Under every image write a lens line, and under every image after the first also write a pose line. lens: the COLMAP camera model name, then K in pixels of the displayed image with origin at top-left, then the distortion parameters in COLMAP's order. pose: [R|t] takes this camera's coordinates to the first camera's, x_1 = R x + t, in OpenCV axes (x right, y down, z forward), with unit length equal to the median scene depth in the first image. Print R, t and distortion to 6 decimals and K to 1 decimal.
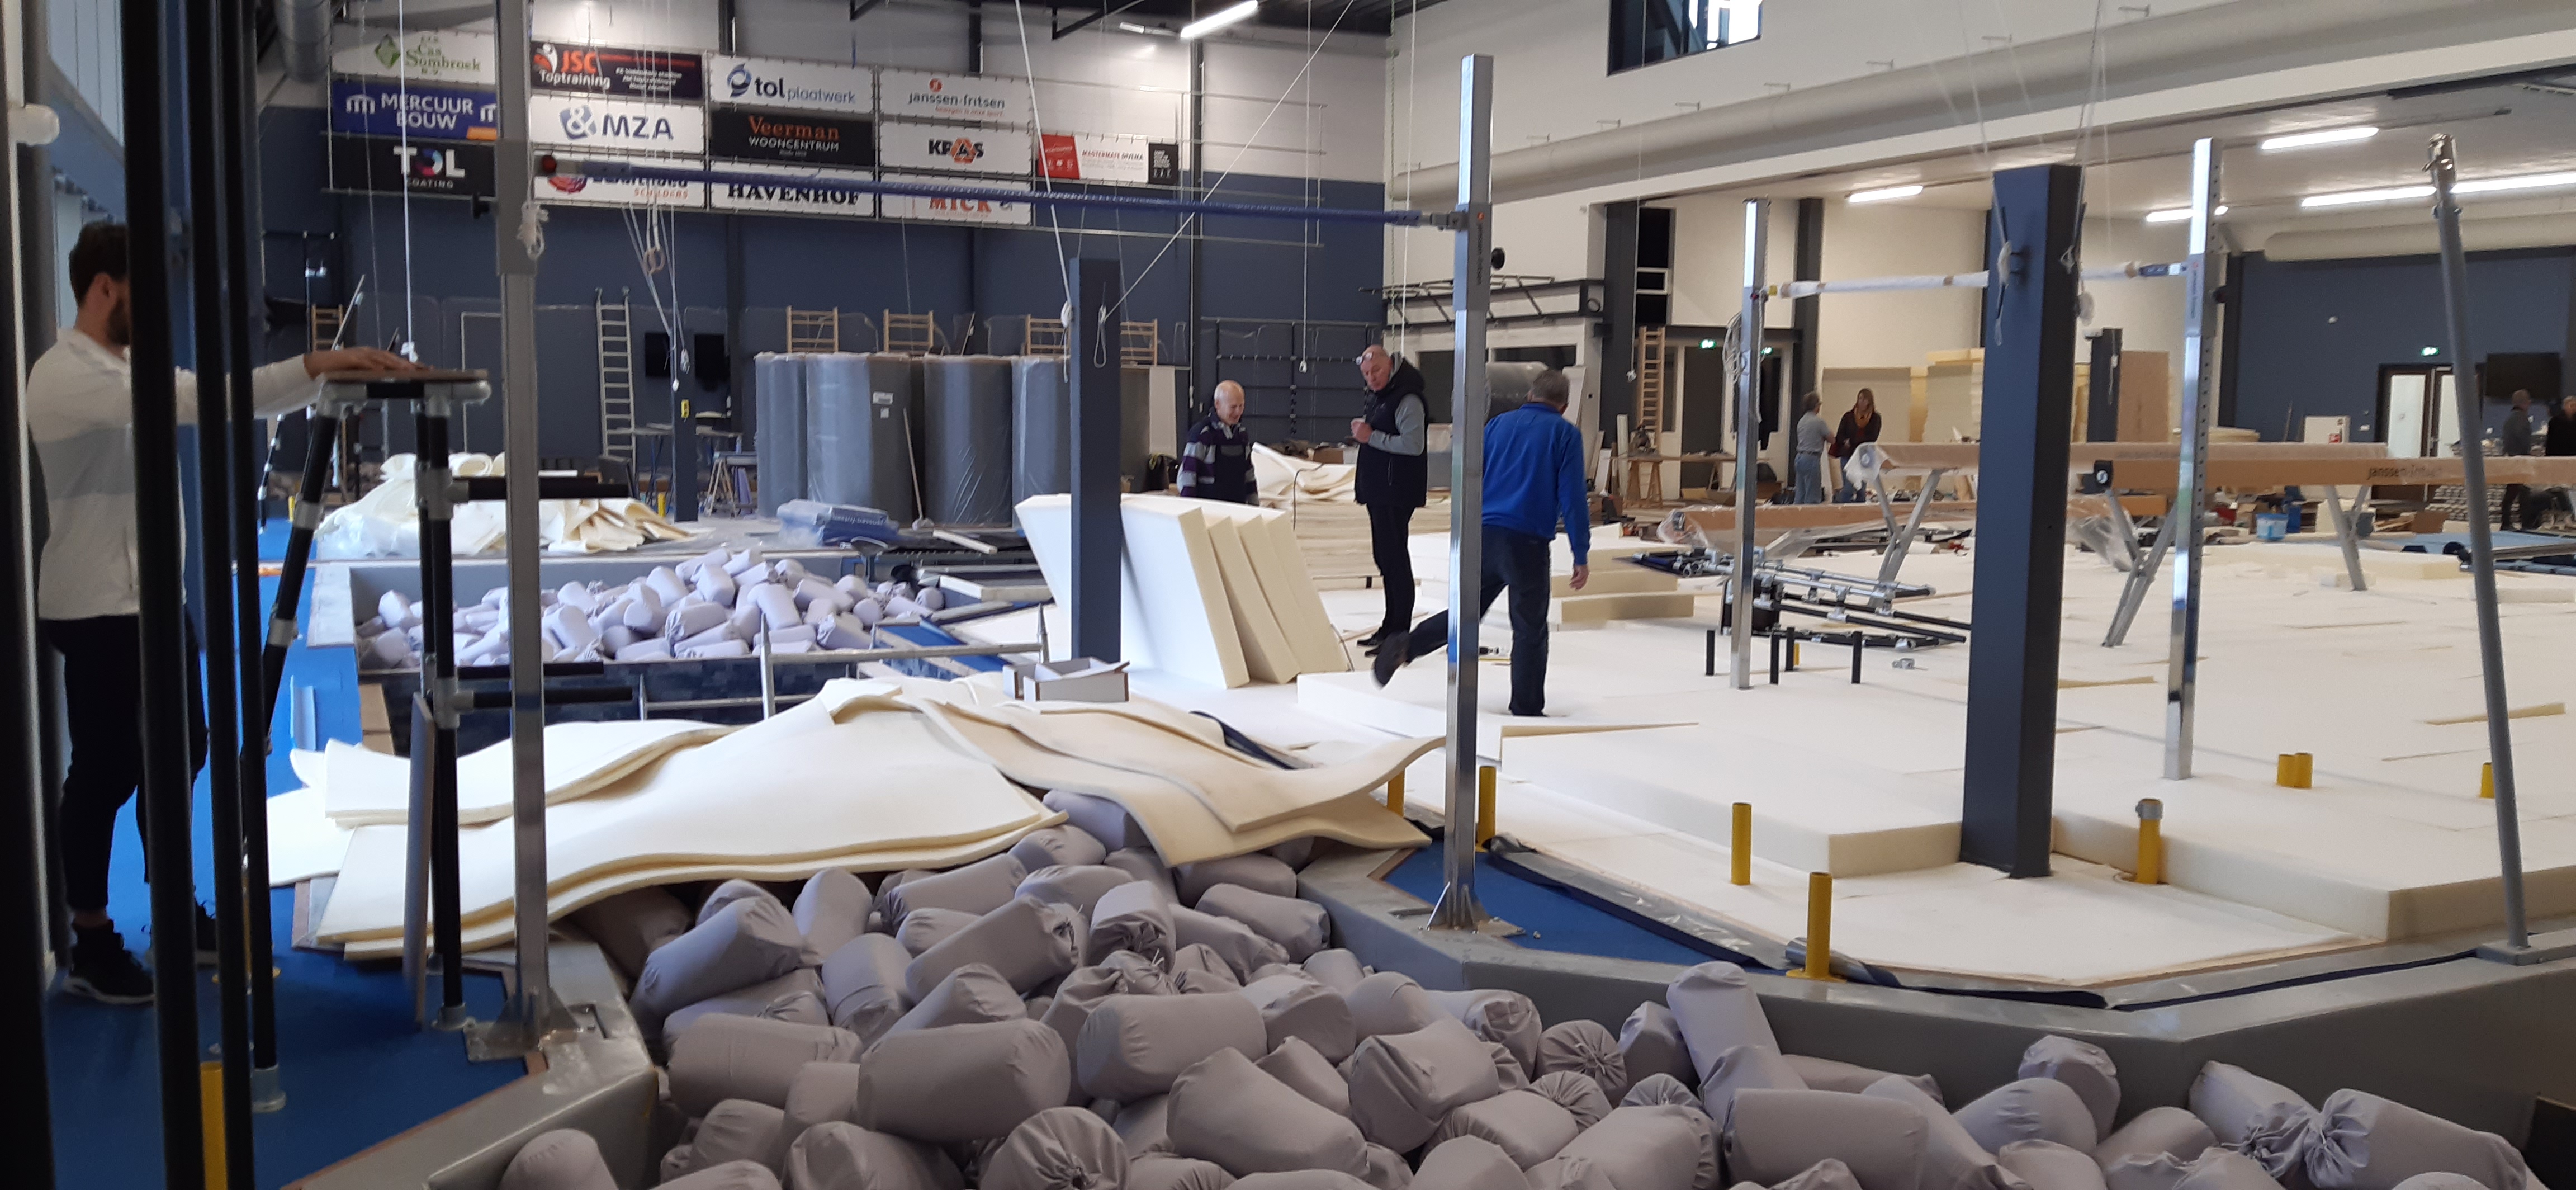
lens RADIAL K [[1987.9, 0, 1288.0], [0, 1987.9, 595.0], [0, 0, 1]] dist [0.101266, -0.190307]
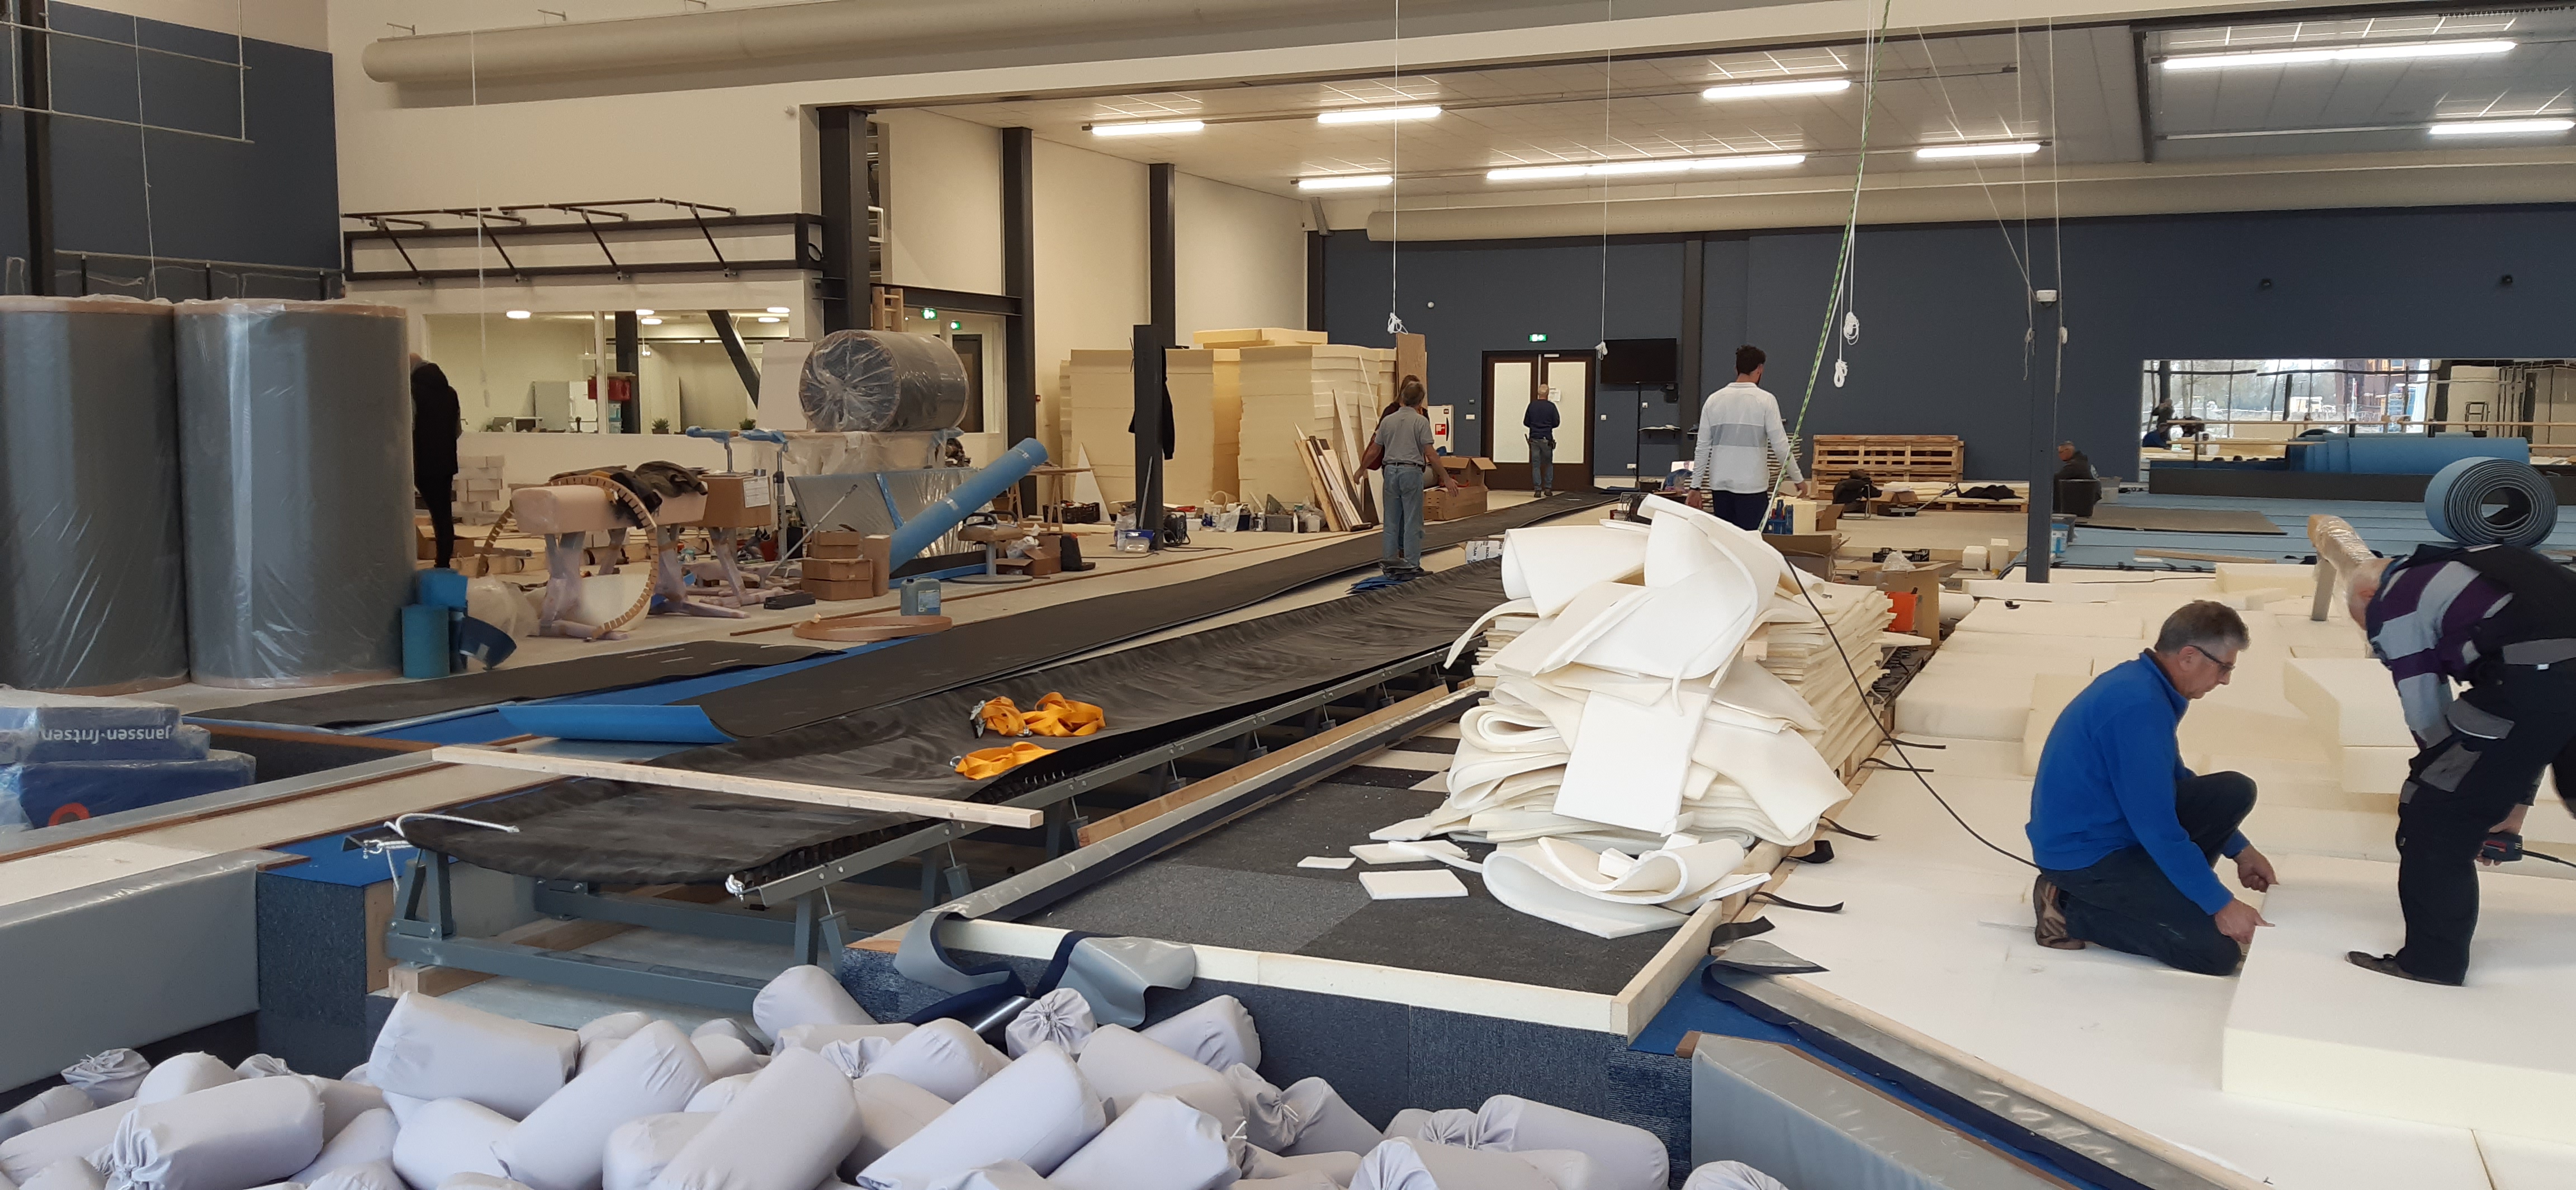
lens RADIAL K [[1987.9, 0, 1288.0], [0, 1987.9, 595.0], [0, 0, 1]] dist [0.101266, -0.190307]
pose [[0.757231, -0.072511, 0.649109, -1.968054], [0.068944, 0.997140, 0.030961, -0.405048], [-0.649498, 0.021308, 0.760065, 4.020861]]
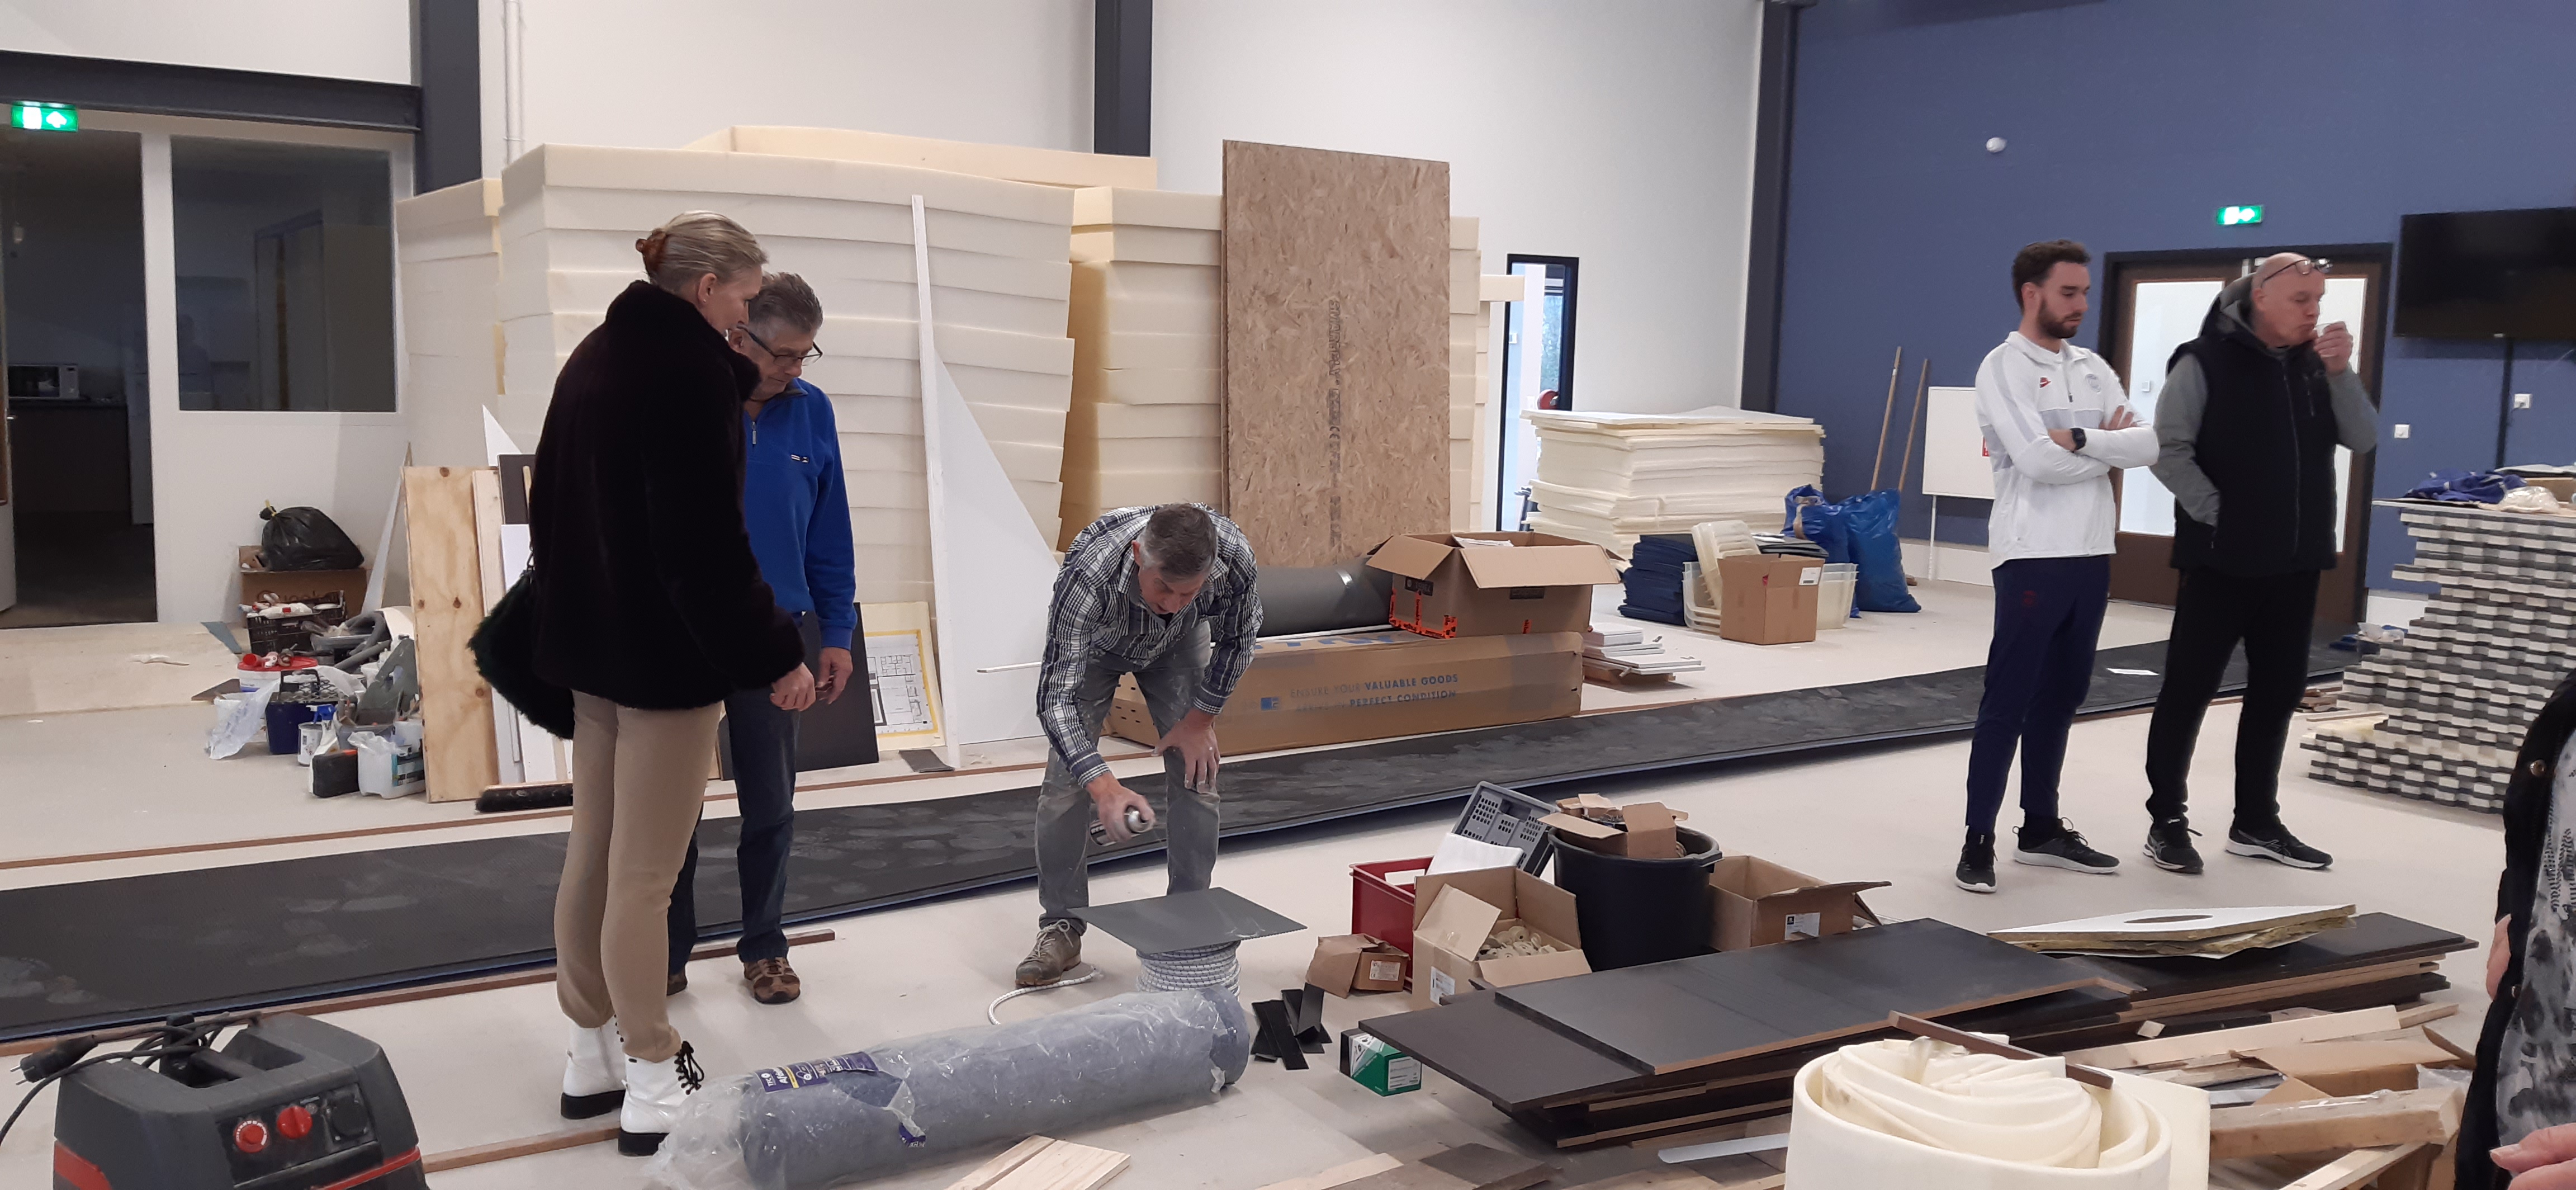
lens RADIAL K [[1987.9, 0, 1288.0], [0, 1987.9, 595.0], [0, 0, 1]] dist [0.101266, -0.190307]
pose [[0.992891, 0.001520, 0.119014, 4.057074], [-0.004650, 0.999651, 0.026024, -0.691213], [-0.118933, -0.026392, 0.992551, 7.574525]]
